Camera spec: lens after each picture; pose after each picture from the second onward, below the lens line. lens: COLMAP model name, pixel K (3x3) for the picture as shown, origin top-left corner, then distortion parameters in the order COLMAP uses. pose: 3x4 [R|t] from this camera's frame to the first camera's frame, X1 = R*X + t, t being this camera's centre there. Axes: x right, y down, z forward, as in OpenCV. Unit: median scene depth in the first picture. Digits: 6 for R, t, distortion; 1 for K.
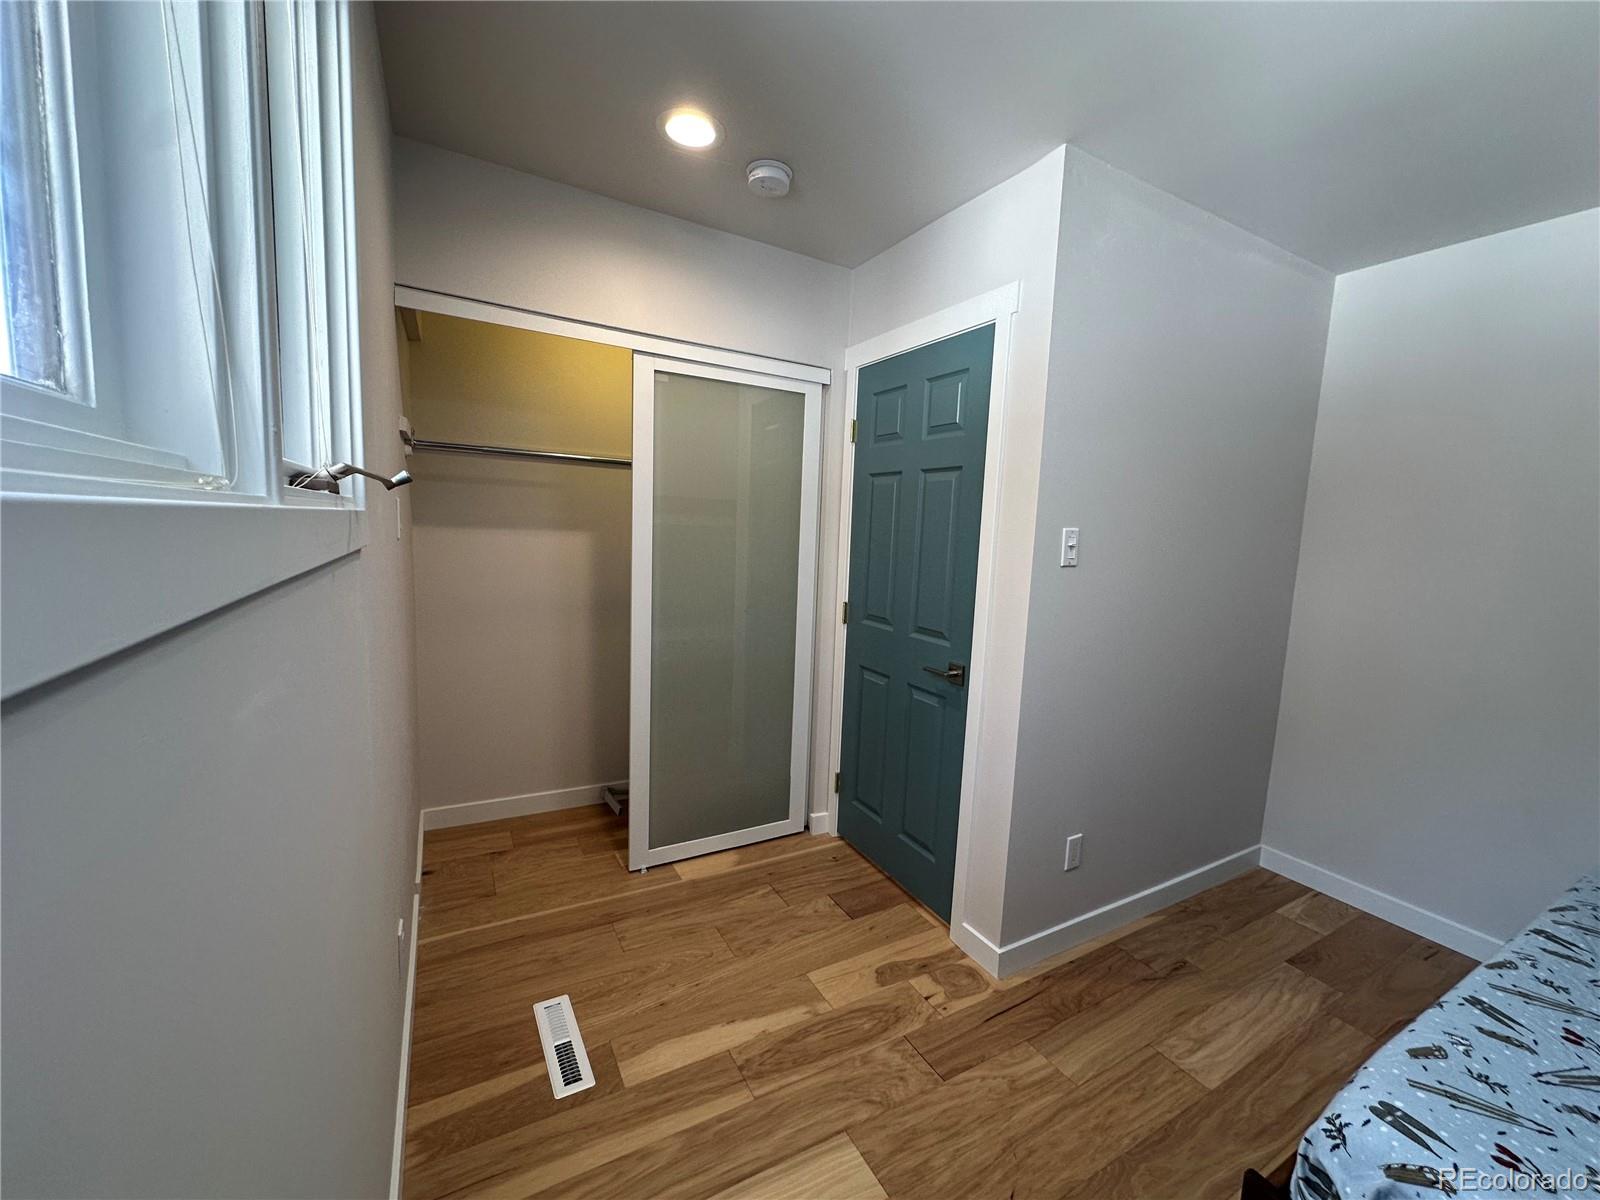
lens RADIAL K [[647.3, 0, 805.6], [0, 647.3, 597.3], [0, 0, 1]] dist [0.002448, 0.000491]
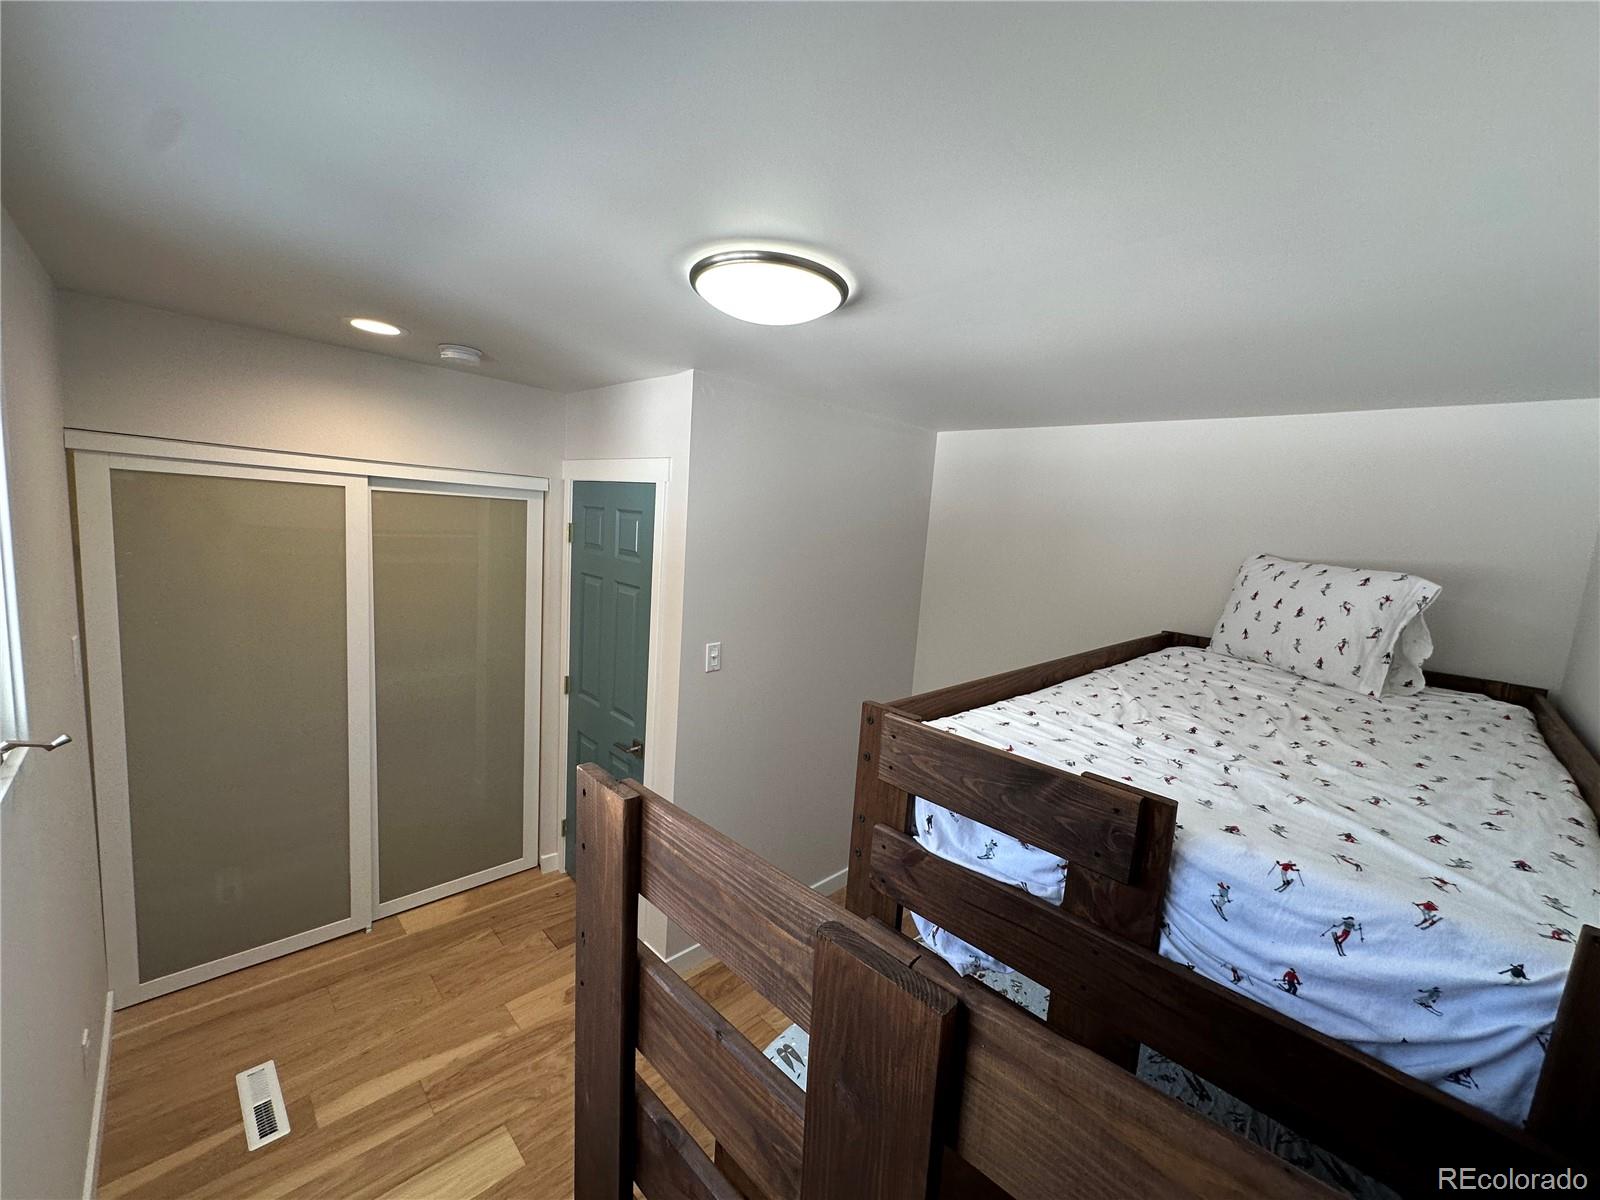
lens RADIAL K [[639.6, 0, 801.3], [0, 639.6, 602.4], [0, 0, 1]] dist [-0.001631, 0.000159]
pose [[0.963627, -0.005723, 0.267189, 0.244374], [-0.002279, 0.999558, 0.029630, -0.241996], [-0.267241, -0.029162, 0.963188, -0.329995]]
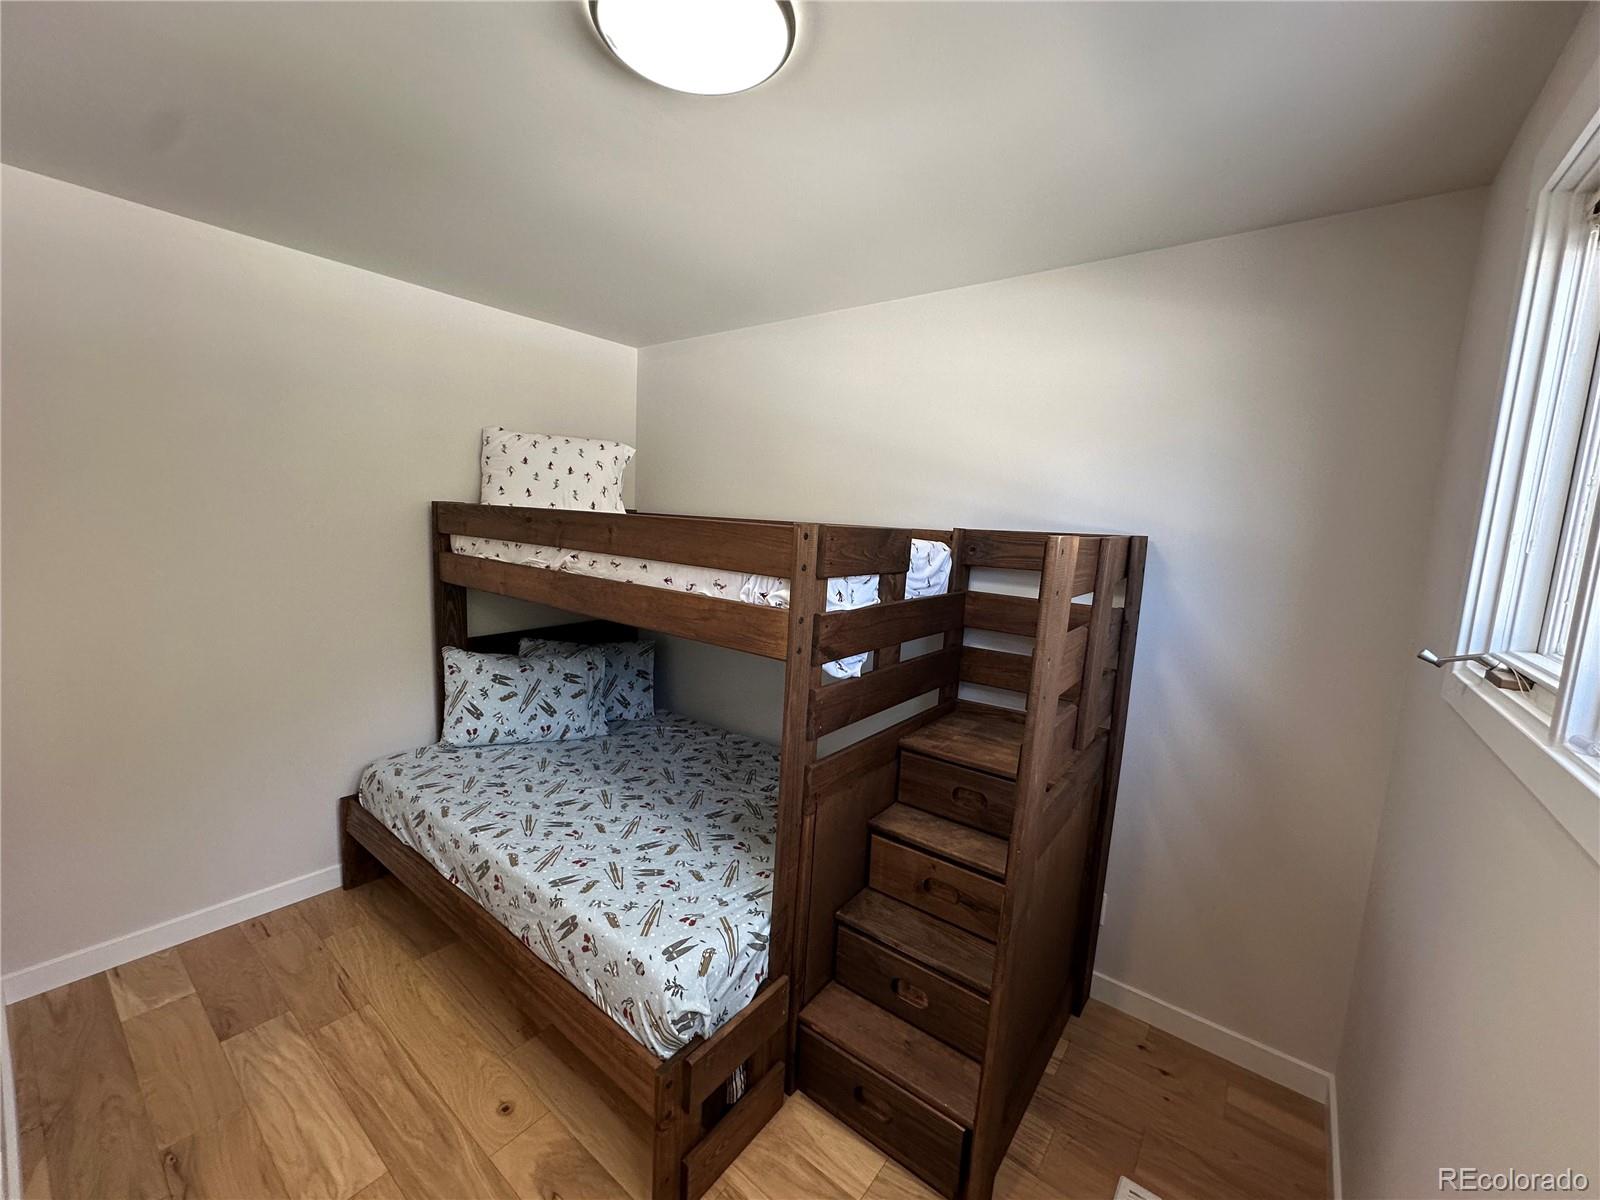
lens RADIAL K [[627.9, 0, 800.0], [0, 627.9, 600.0], [0, 0, 1]] dist [0.001249, 0.000329]
pose [[-0.373992, -0.180820, 0.909634, -0.236215], [0.036461, 0.977185, 0.209239, -0.185449], [-0.926715, 0.111420, -0.358867, 0.573917]]
